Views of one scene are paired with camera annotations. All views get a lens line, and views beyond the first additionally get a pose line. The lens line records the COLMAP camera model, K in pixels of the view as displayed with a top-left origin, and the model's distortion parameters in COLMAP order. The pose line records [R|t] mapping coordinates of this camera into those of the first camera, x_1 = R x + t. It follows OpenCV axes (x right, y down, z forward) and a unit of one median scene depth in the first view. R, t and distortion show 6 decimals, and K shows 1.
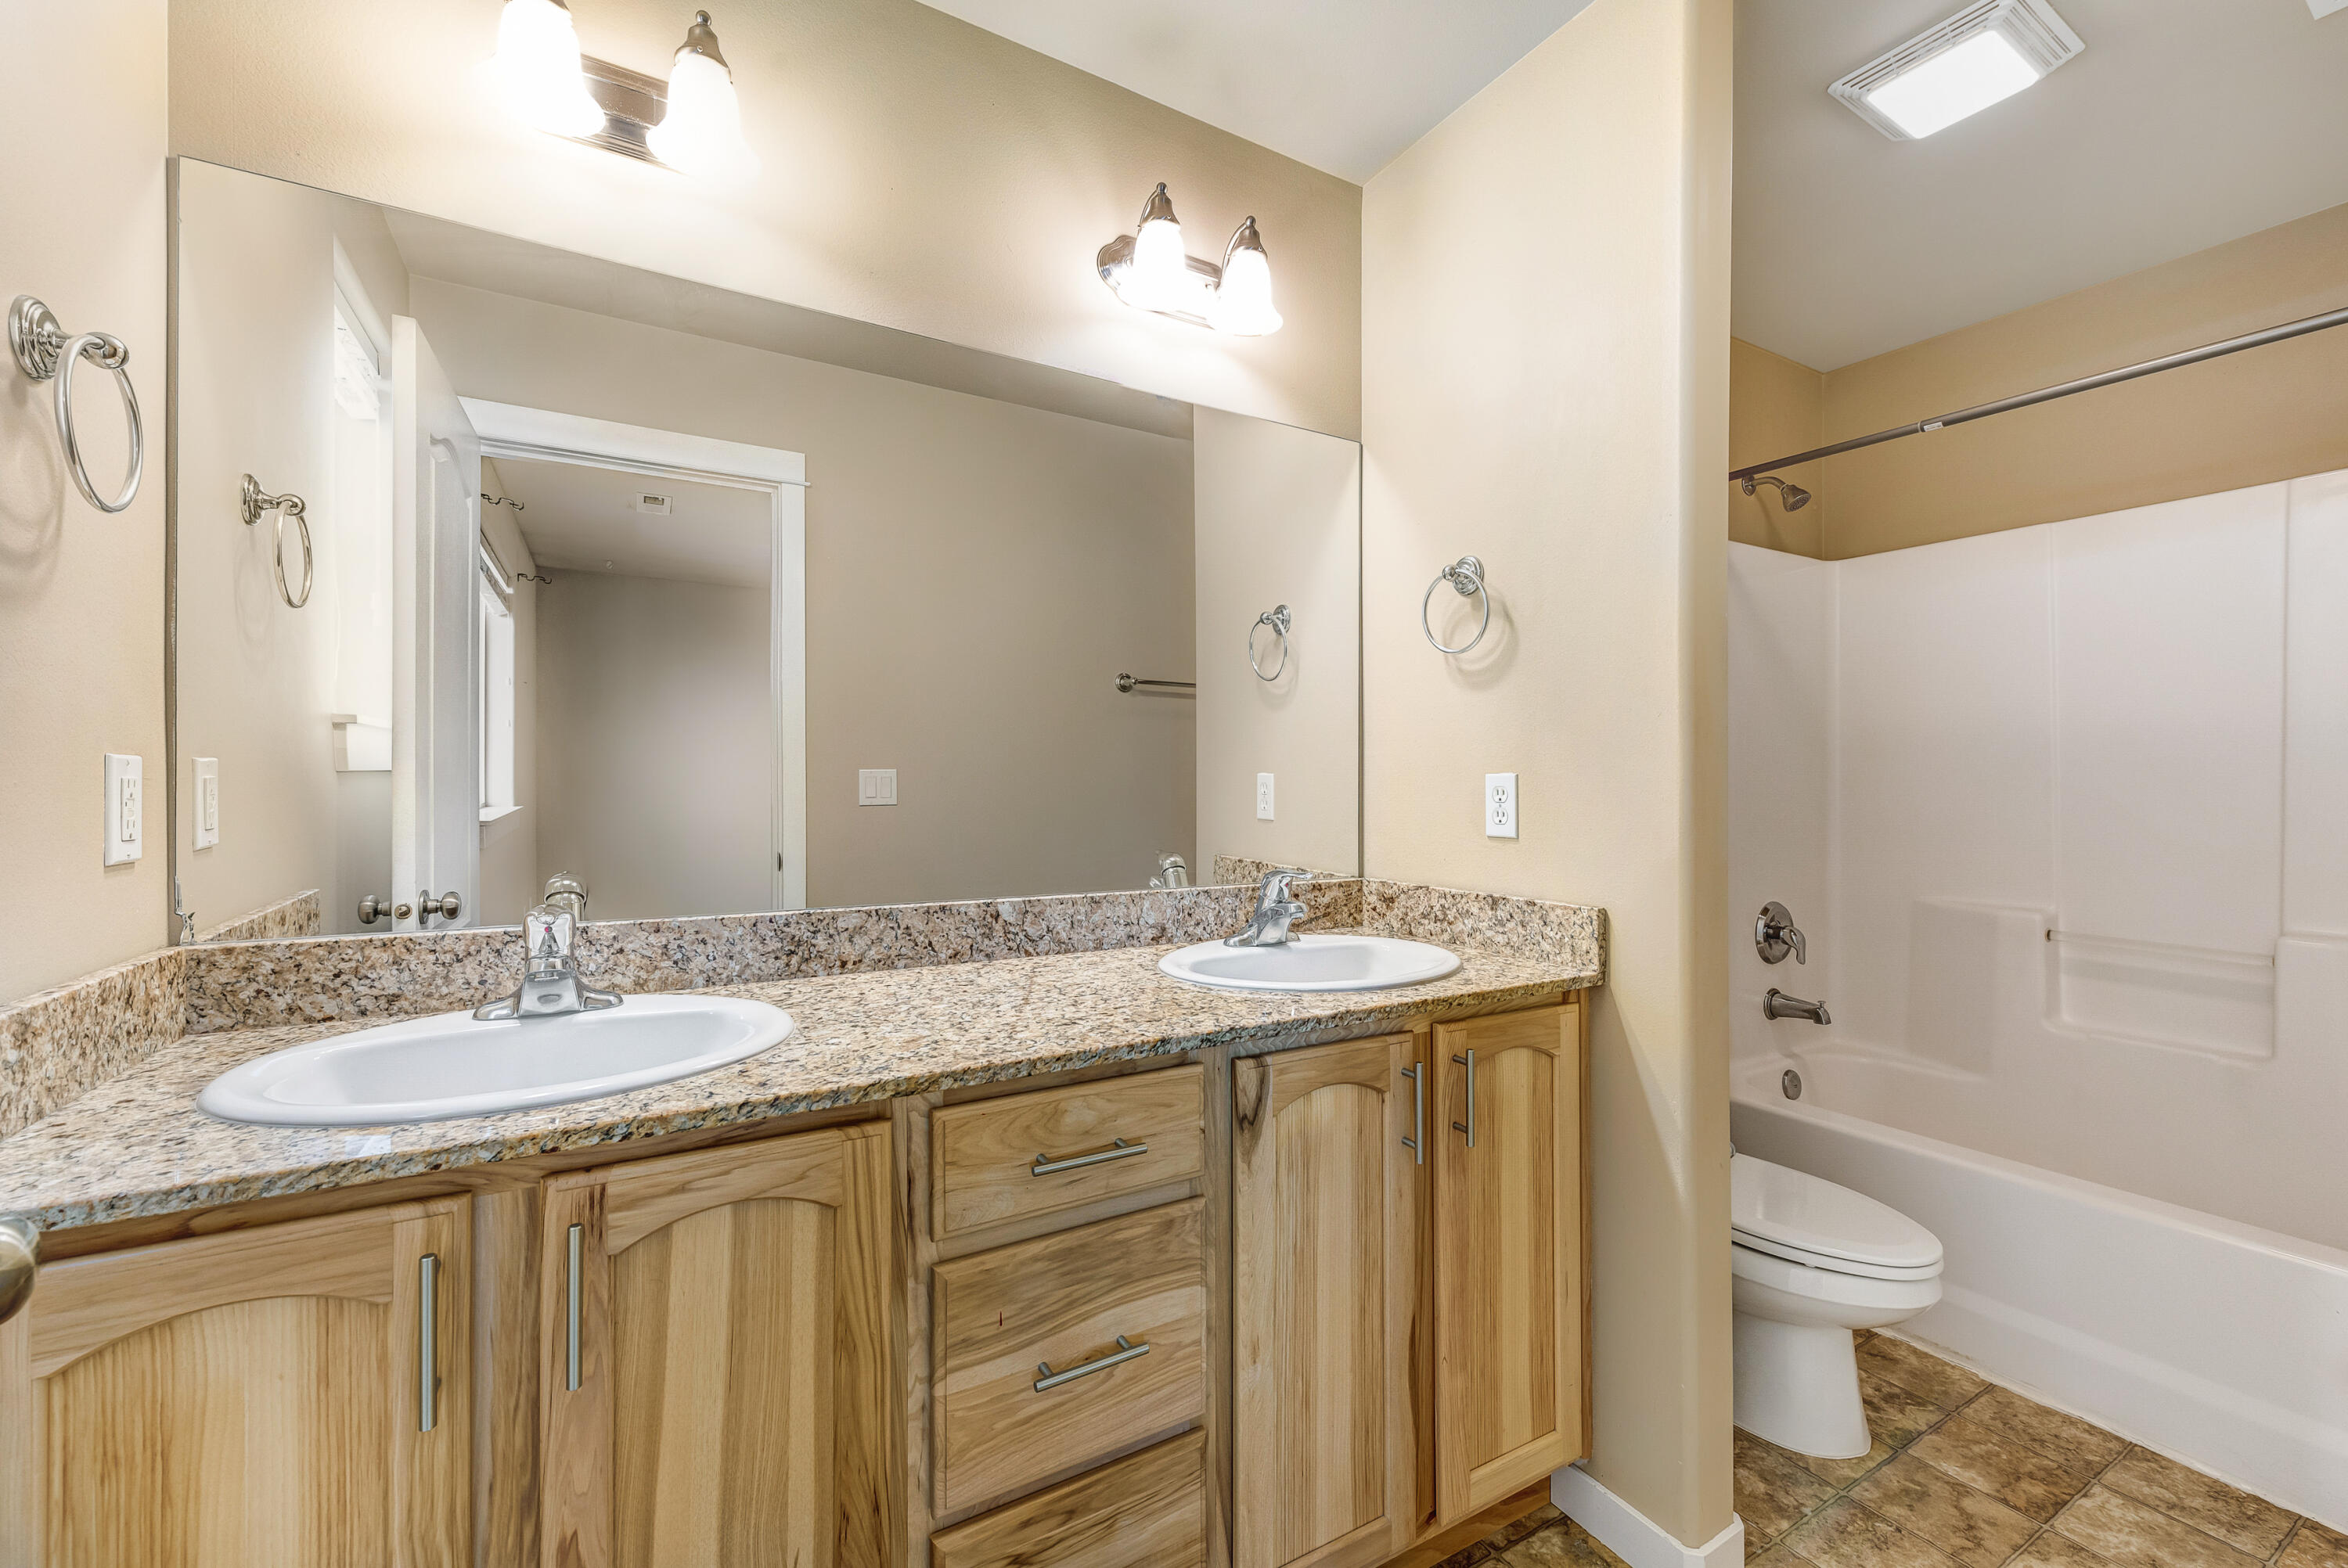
lens RADIAL K [[984.8, 0, 1185.4], [0, 984.8, 796.5], [0, 0, 1]] dist [0.000668, -0.000137]
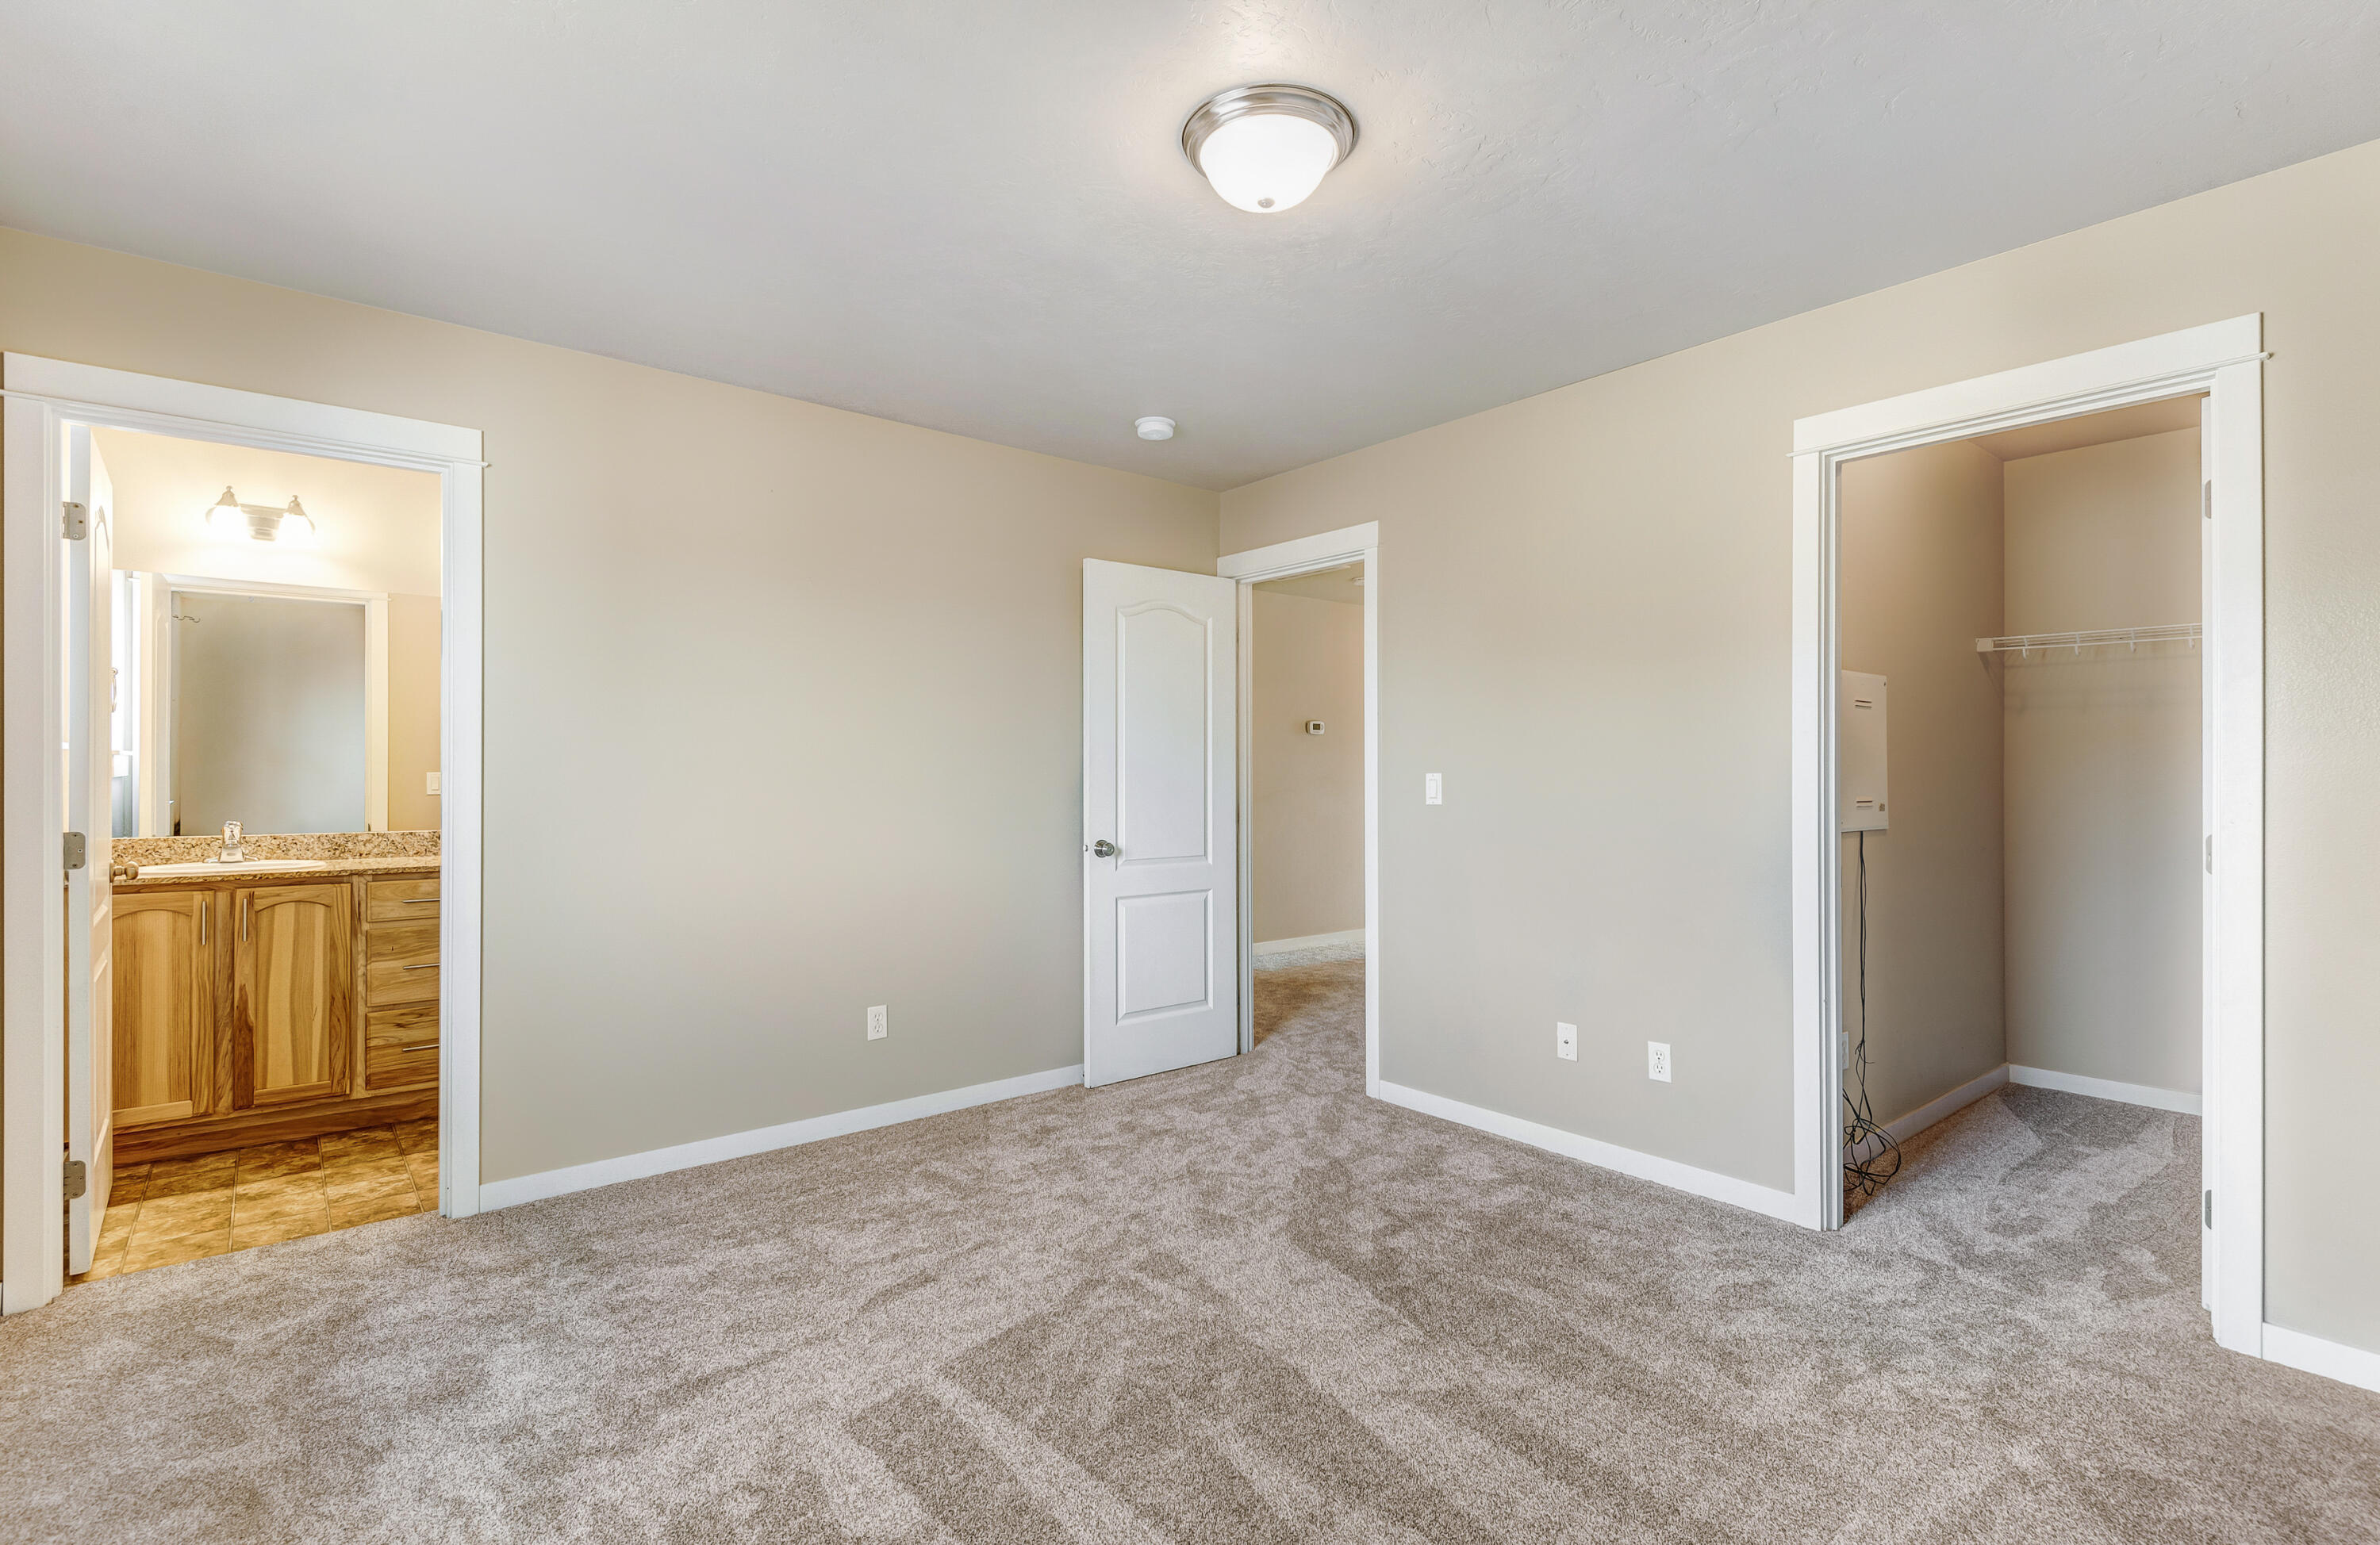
lens RADIAL K [[1099.9, 0, 1193.1], [0, 1099.9, 779.3], [0, 0, 1]] dist [-0.000878, 0.000043]
pose [[0.983098, -0.001744, 0.183072, 1.870883], [0.003569, 0.999947, -0.009638, 0.022765], [-0.183045, 0.010128, 0.983052, -3.268581]]
